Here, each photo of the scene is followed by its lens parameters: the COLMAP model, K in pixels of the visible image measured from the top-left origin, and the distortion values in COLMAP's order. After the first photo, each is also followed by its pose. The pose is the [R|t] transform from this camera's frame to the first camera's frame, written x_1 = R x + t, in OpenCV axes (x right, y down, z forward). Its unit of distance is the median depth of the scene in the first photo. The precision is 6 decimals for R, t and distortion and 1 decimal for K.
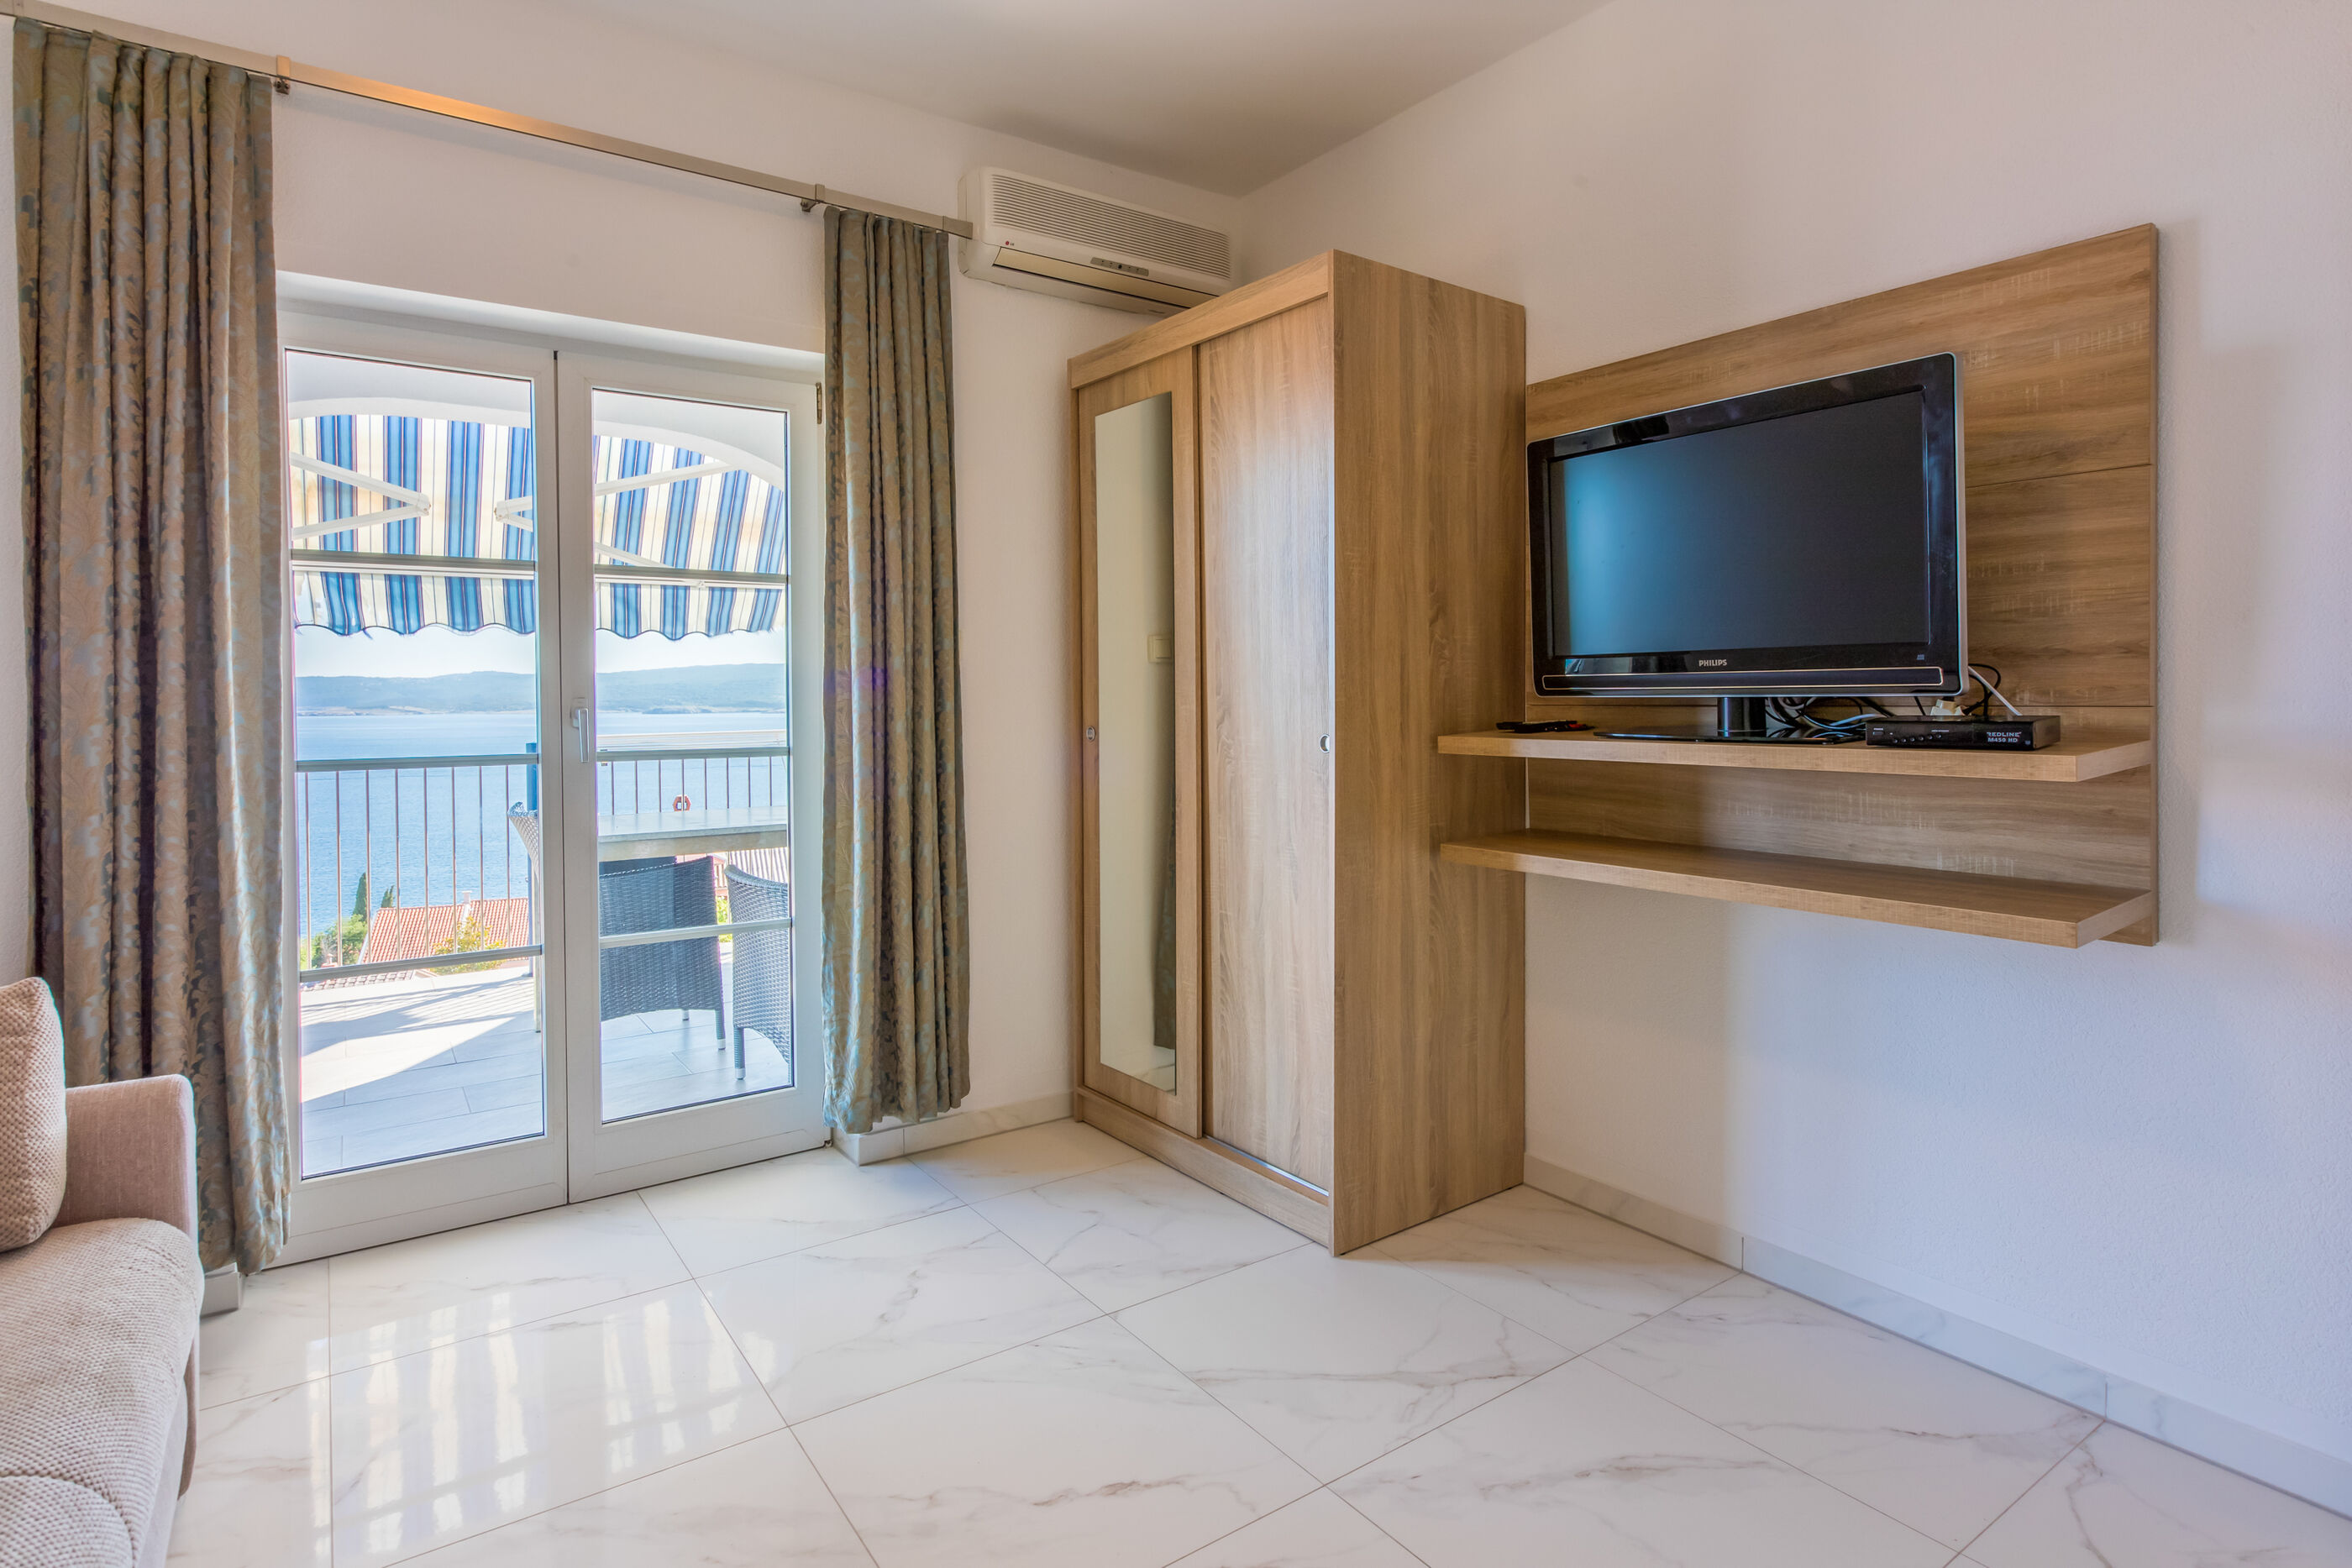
lens RADIAL K [[1218.8, 0, 1169.0], [0, 1218.8, 704.5], [0, 0, 1]] dist [0.001001, 0.000905]
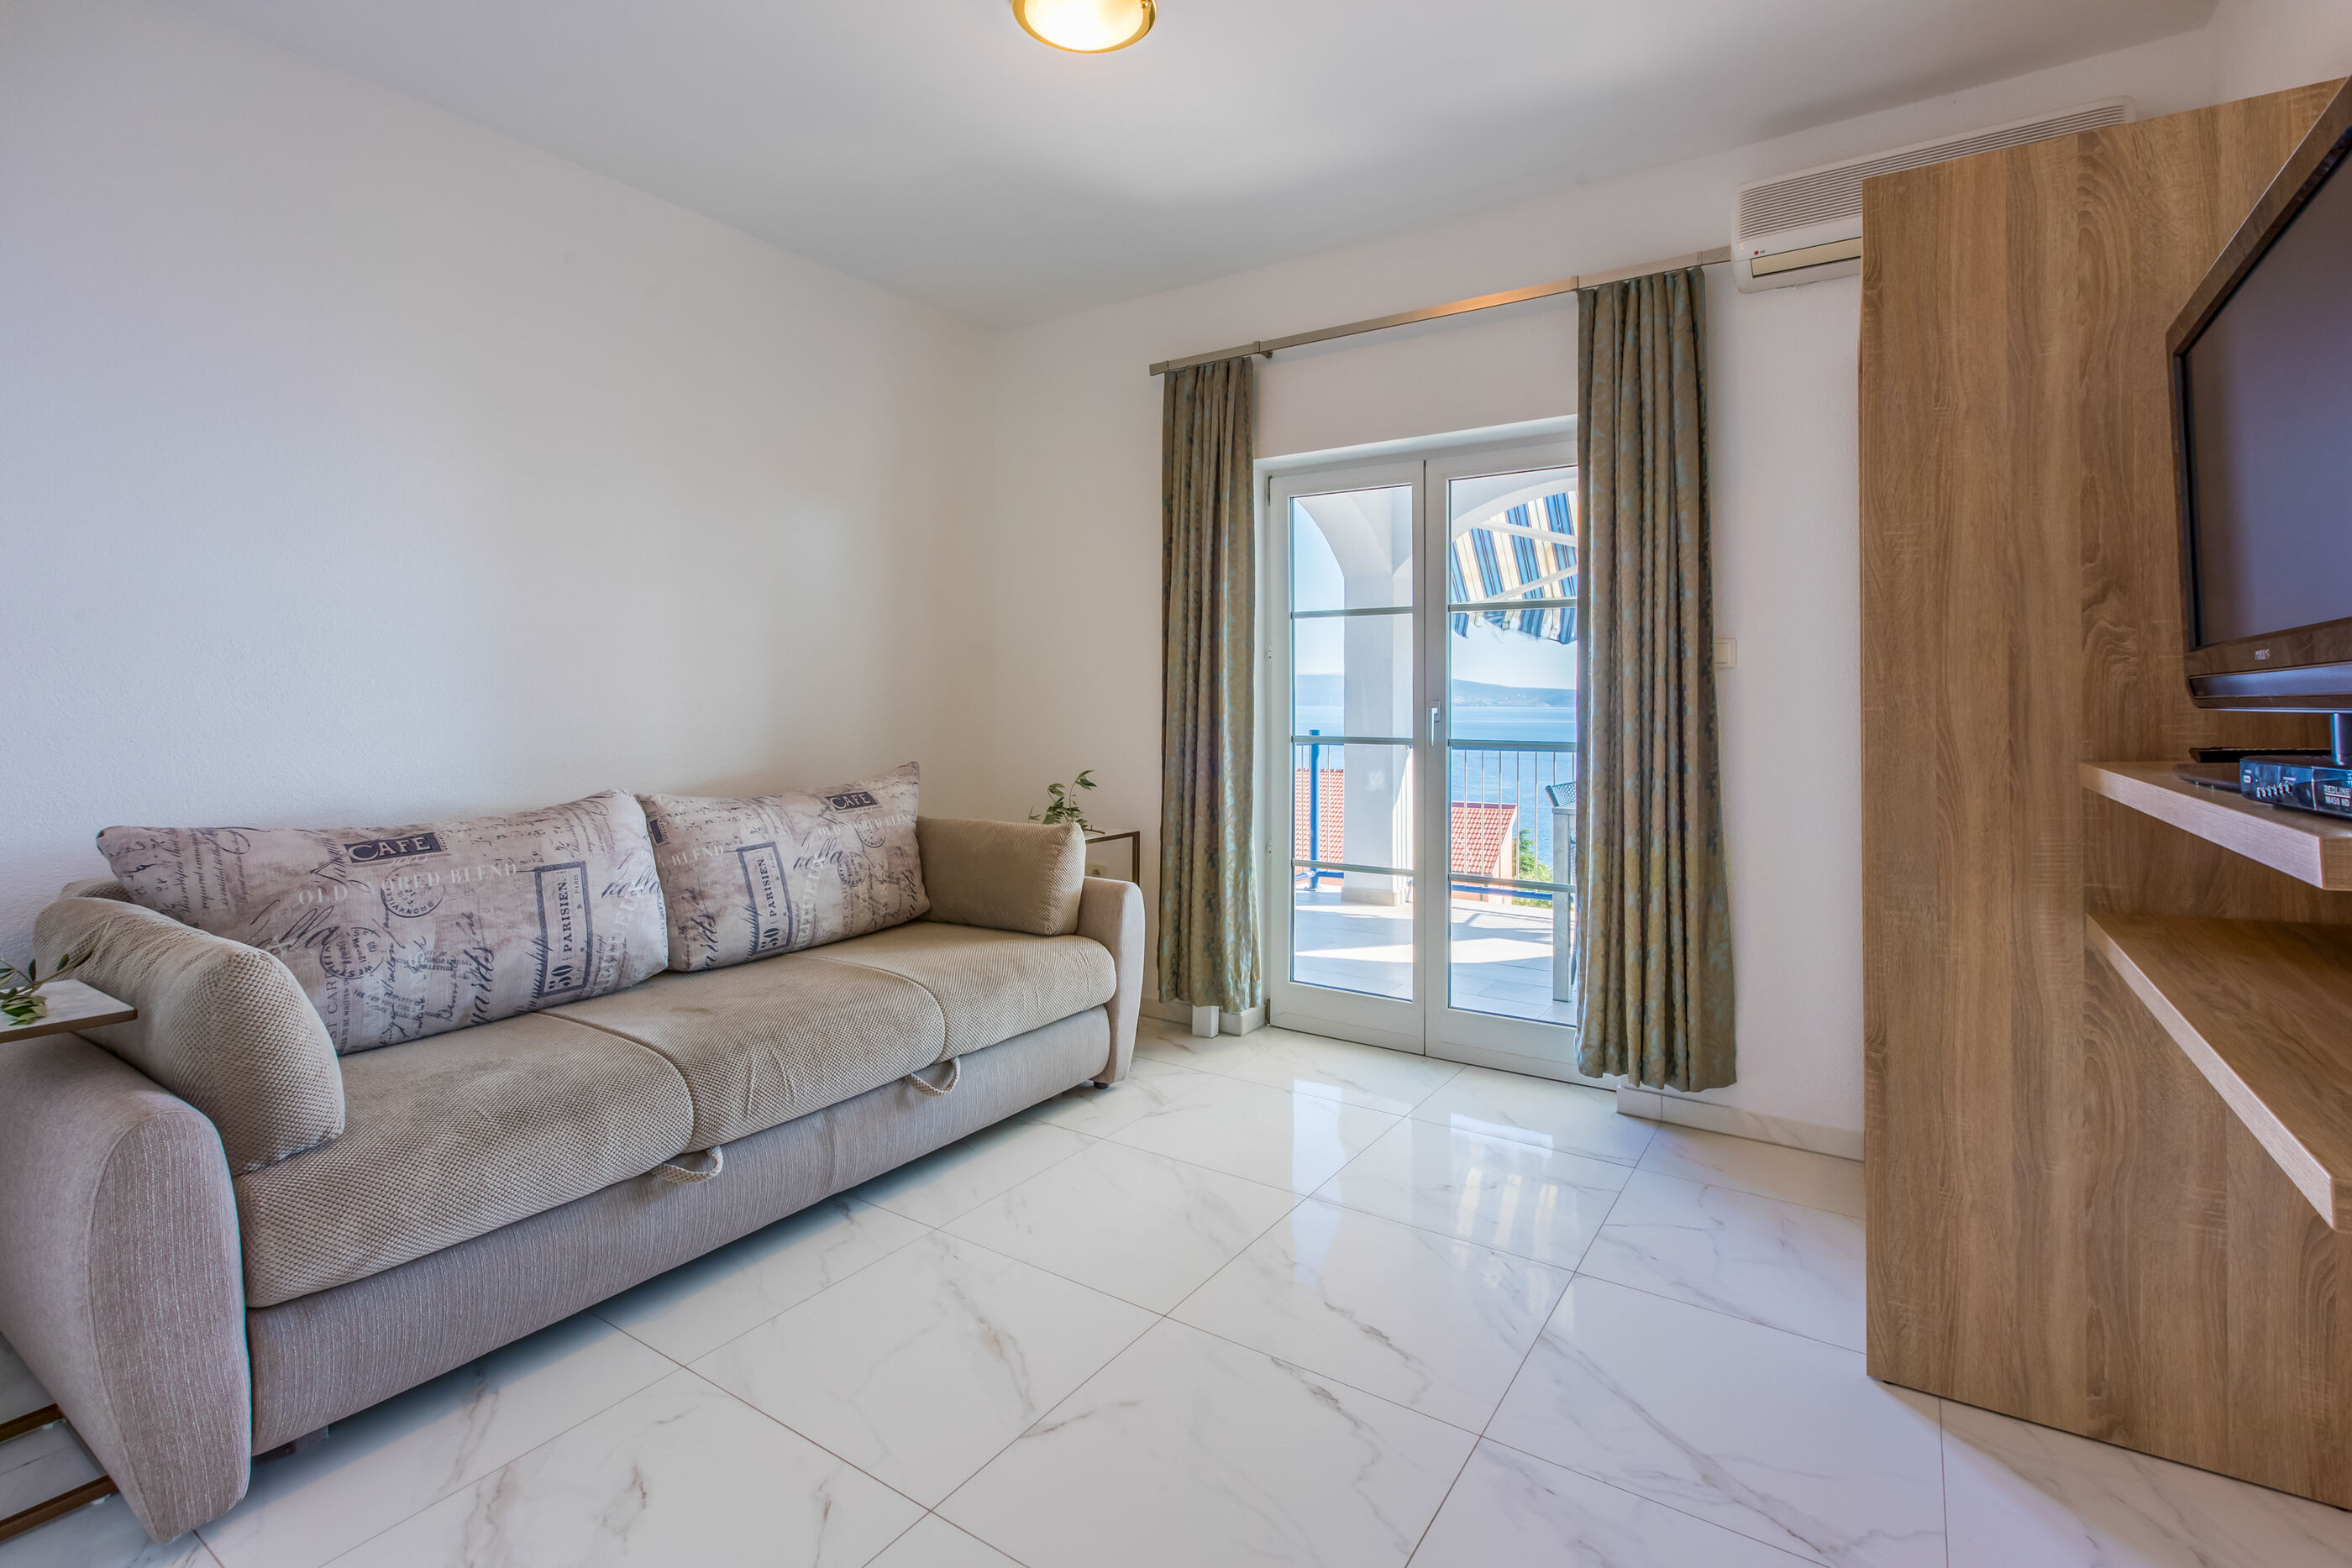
lens RADIAL K [[1103.6, 0, 1164.7], [0, 1103.6, 688.9], [0, 0, 1]] dist [0.001949, 0.000891]
pose [[0.362757, -0.002674, -0.931880, 0.626783], [-0.015317, 0.999844, -0.008832, -0.003051], [0.931758, 0.017478, 0.362660, 0.252211]]
